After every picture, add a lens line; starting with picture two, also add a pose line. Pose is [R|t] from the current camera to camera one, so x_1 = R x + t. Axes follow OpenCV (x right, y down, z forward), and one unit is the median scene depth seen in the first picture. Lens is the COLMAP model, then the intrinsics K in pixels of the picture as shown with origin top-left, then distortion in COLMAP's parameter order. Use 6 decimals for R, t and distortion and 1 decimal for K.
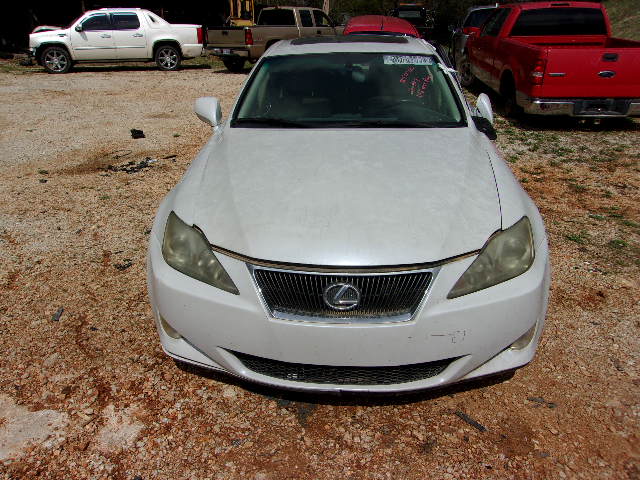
lens RADIAL K [[508.2, 0, 319.9], [0, 508.2, 240.4], [0, 0, 1]] dist [-0.007739, 0.021377]
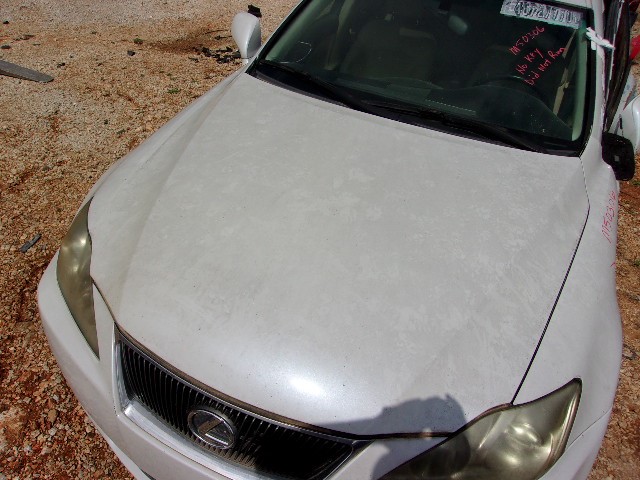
lens RADIAL K [[508.2, 0, 316.8], [0, 508.2, 240.0], [0, 0, 1]] dist [-0.007739, 0.021377]
pose [[0.927422, 0.294319, -0.230790, 0.157346], [-0.234620, 0.938358, 0.253845, -0.201066], [0.291275, -0.181273, 0.939308, 0.289506]]
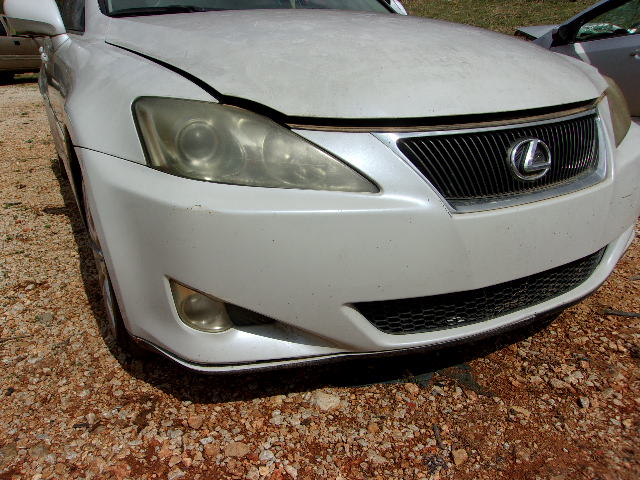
lens RADIAL K [[508.2, 0, 319.0], [0, 508.2, 238.6], [0, 0, 1]] dist [-0.007739, 0.021377]
pose [[0.840298, -0.189286, 0.508007, -0.322645], [0.225909, 0.974089, -0.010727, 0.096657], [-0.492813, 0.123777, 0.861286, 0.373541]]
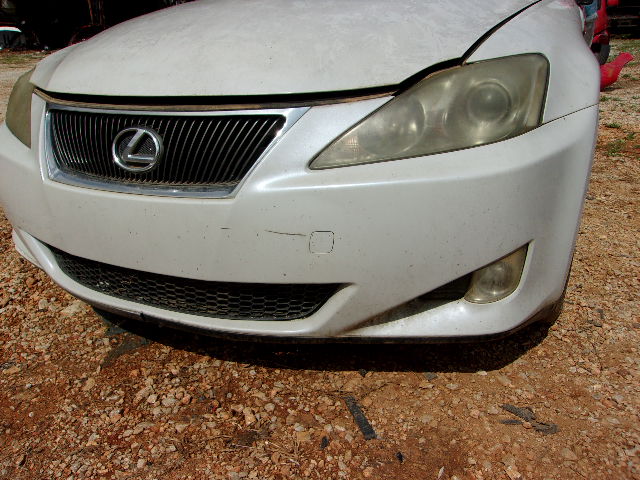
lens RADIAL K [[508.2, 0, 318.3], [0, 508.2, 243.8], [0, 0, 1]] dist [-0.007739, 0.021377]
pose [[0.936307, 0.113443, -0.332354, 0.281995], [-0.112713, 0.993394, 0.021542, 0.113981], [0.332603, 0.017291, 0.942909, 0.322579]]
